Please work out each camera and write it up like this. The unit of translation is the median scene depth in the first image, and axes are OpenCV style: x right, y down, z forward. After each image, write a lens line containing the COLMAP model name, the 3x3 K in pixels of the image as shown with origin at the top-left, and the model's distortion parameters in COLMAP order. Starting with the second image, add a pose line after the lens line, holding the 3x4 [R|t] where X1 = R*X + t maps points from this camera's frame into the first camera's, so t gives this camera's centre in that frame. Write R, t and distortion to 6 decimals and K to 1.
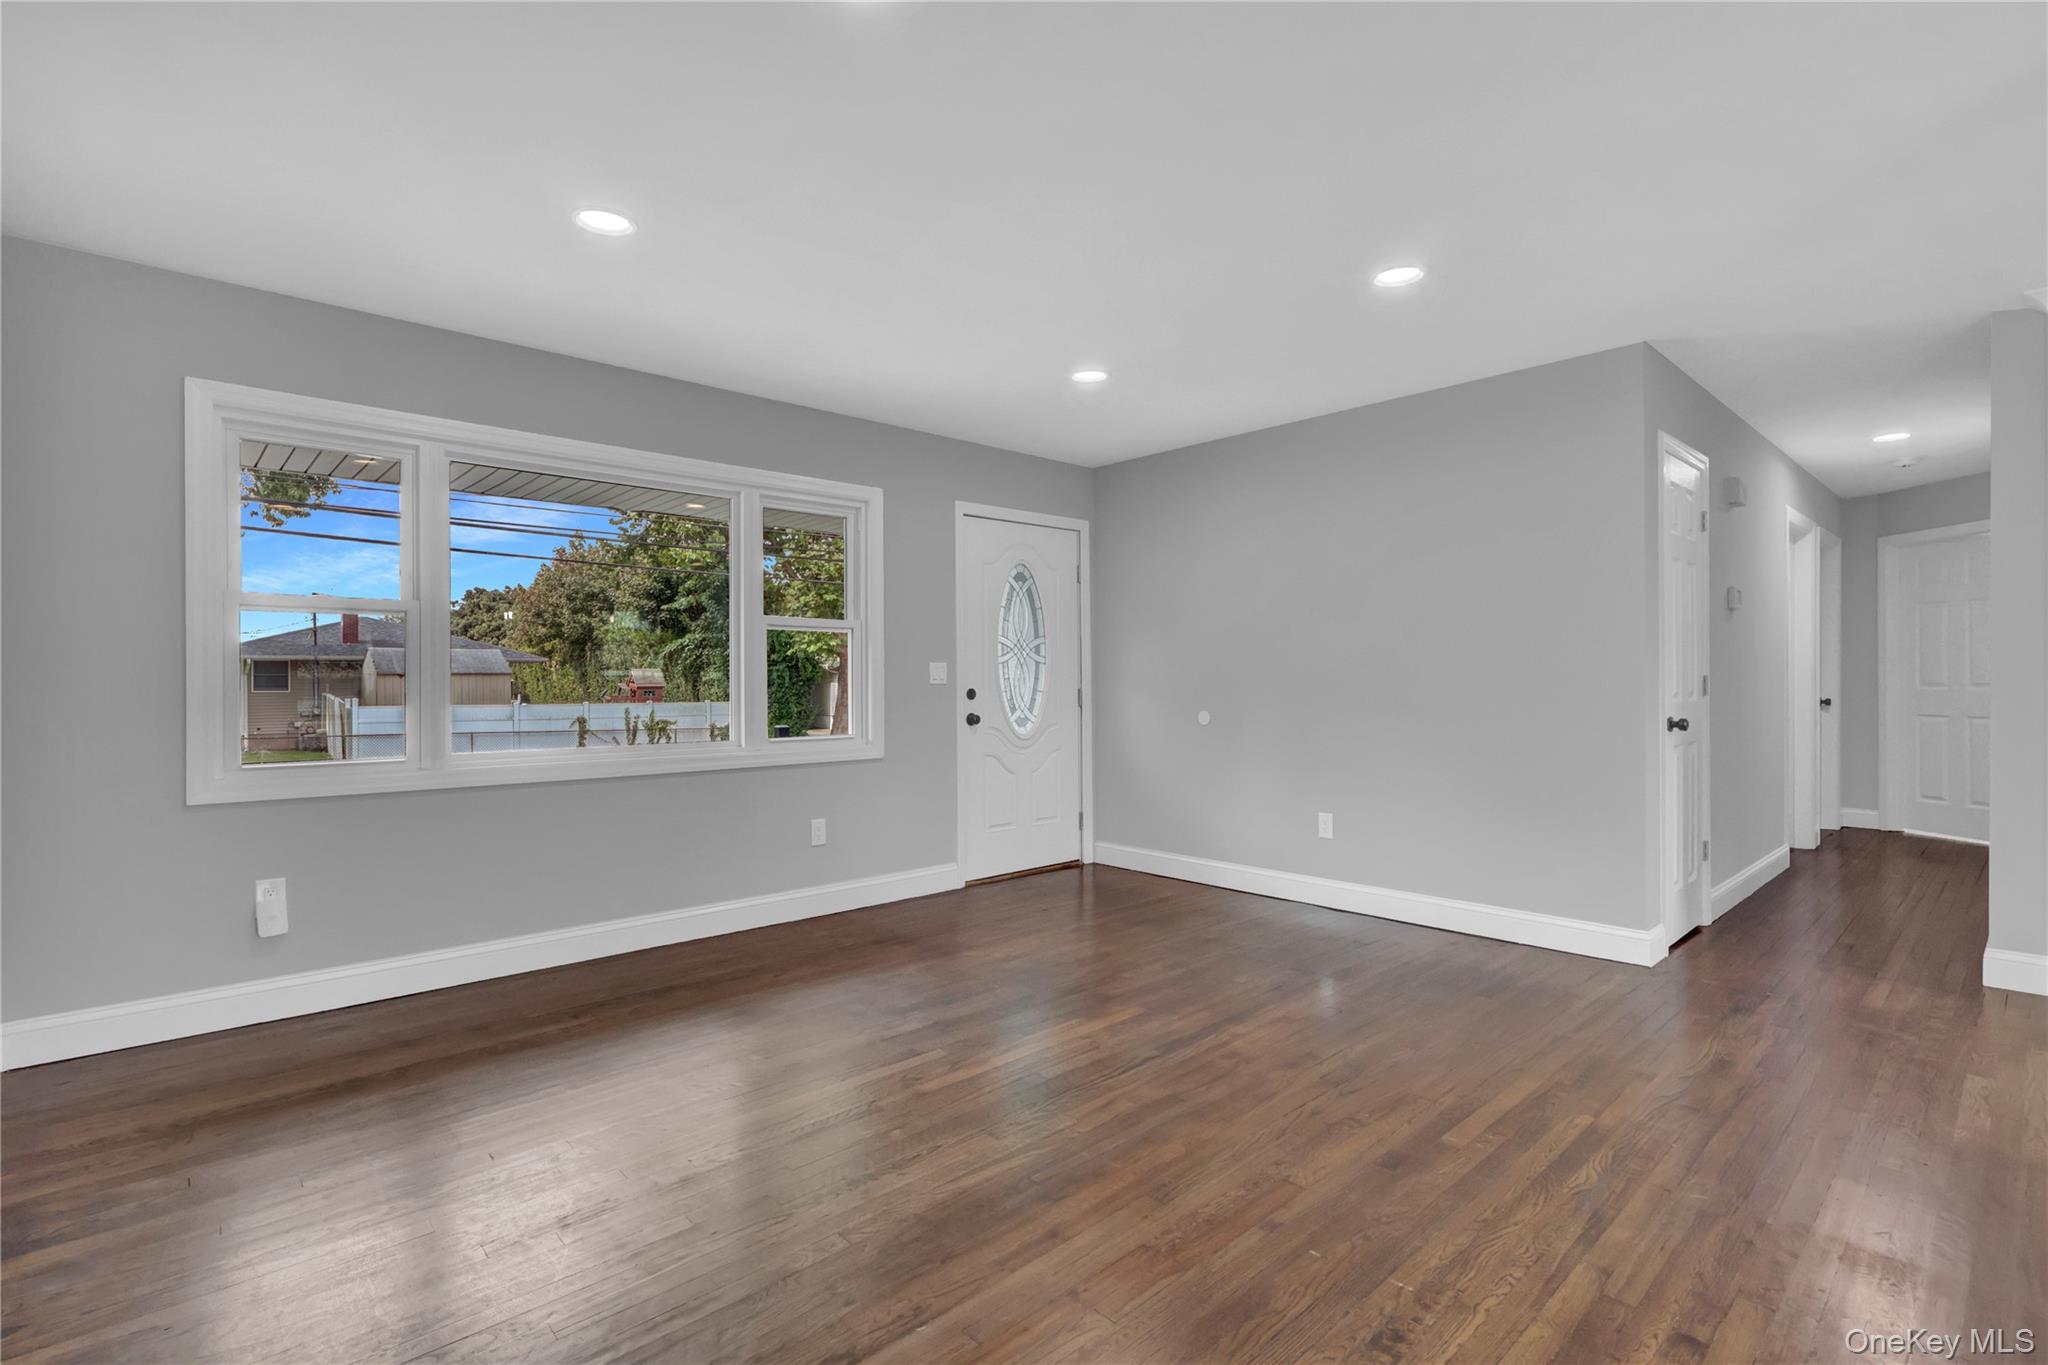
lens RADIAL K [[957.7, 0, 1028.2], [0, 957.7, 681.0], [0, 0, 1]] dist [0.003750, 0.001536]
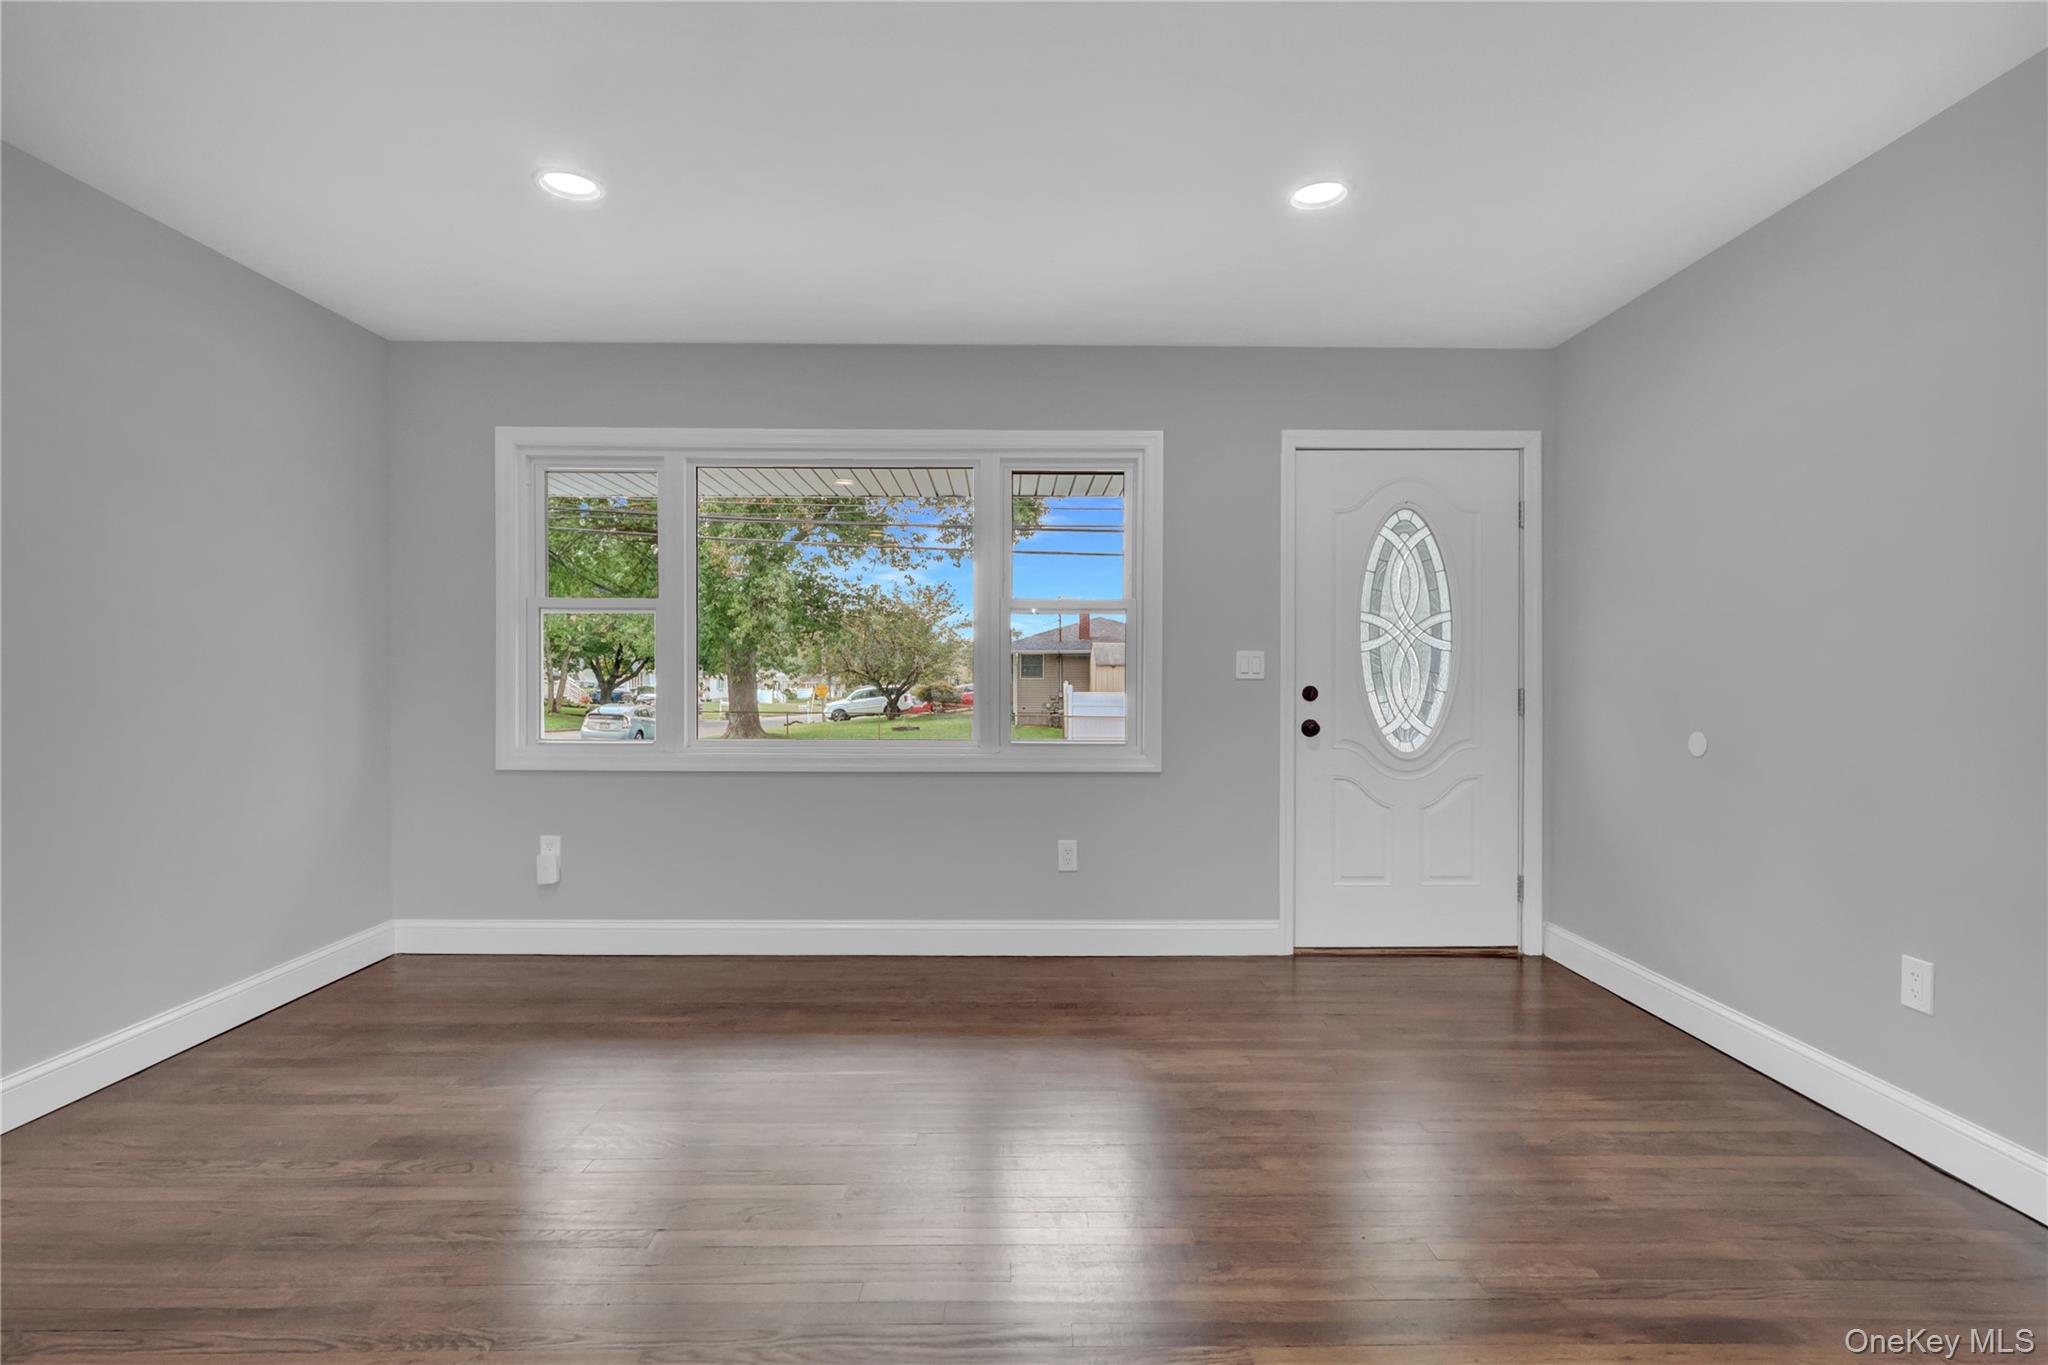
lens RADIAL K [[957.7, 0, 1018.8], [0, 957.7, 676.2], [0, 0, 1]] dist [0.003750, 0.001536]
pose [[0.743302, 0.010328, -0.668876, 0.249378], [-0.007854, 0.999947, 0.006711, -0.002557], [0.668910, 0.000265, 0.743344, 0.285668]]
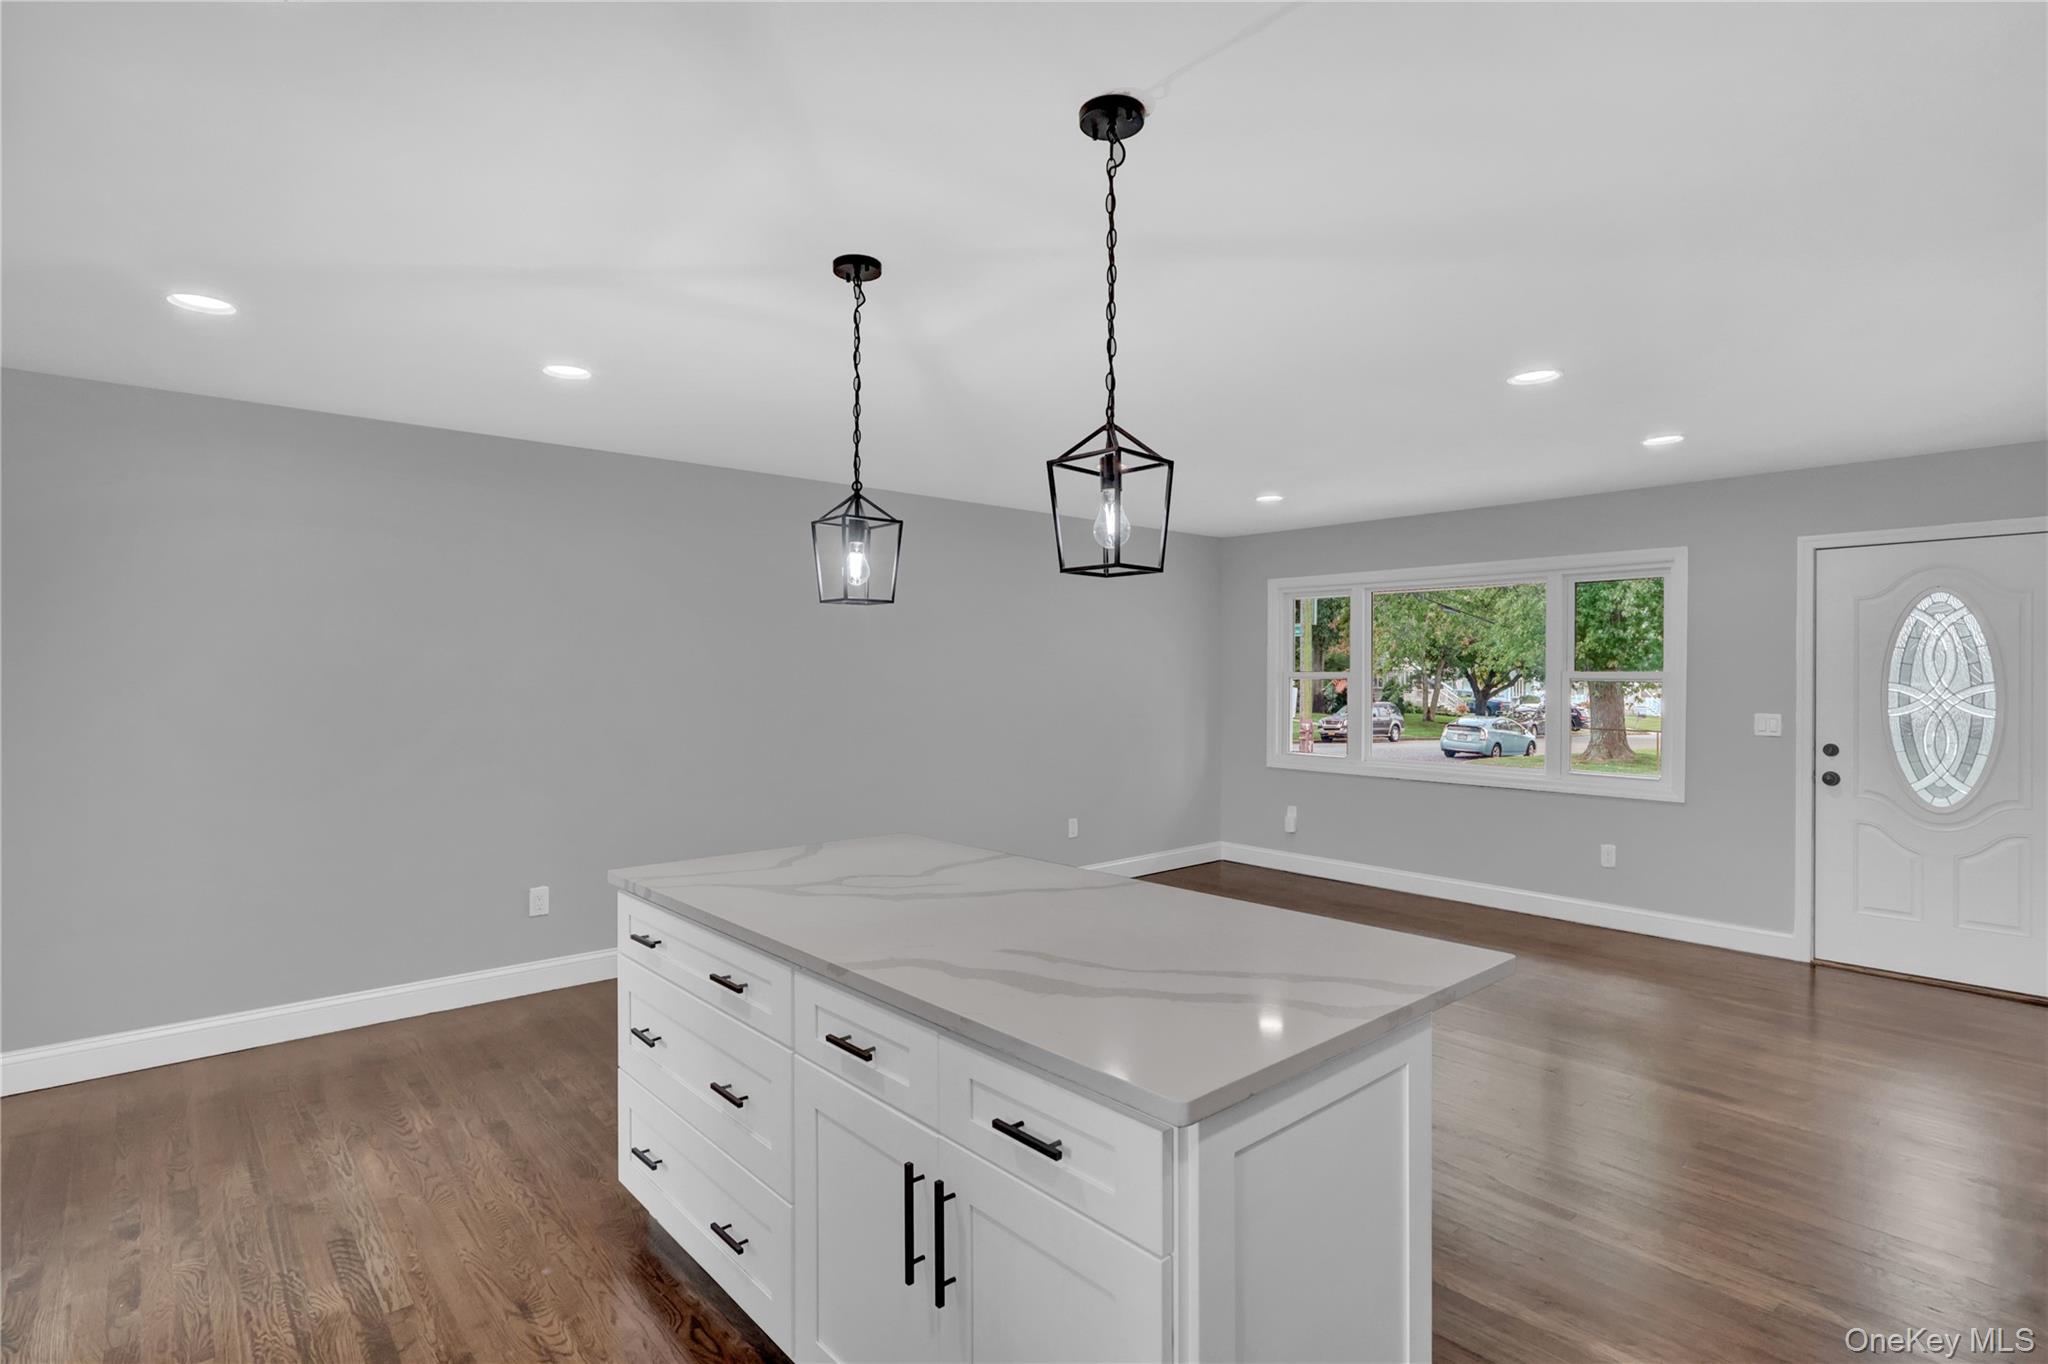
lens RADIAL K [[1011.6, 0, 1080.3], [0, 1011.6, 661.8], [0, 0, 1]] dist [0.001458, -0.000597]
pose [[0.041890, -0.006197, -0.999103, 0.798589], [-0.009352, 0.999935, -0.006594, -0.052158], [0.999078, 0.009619, 0.041829, 0.246826]]
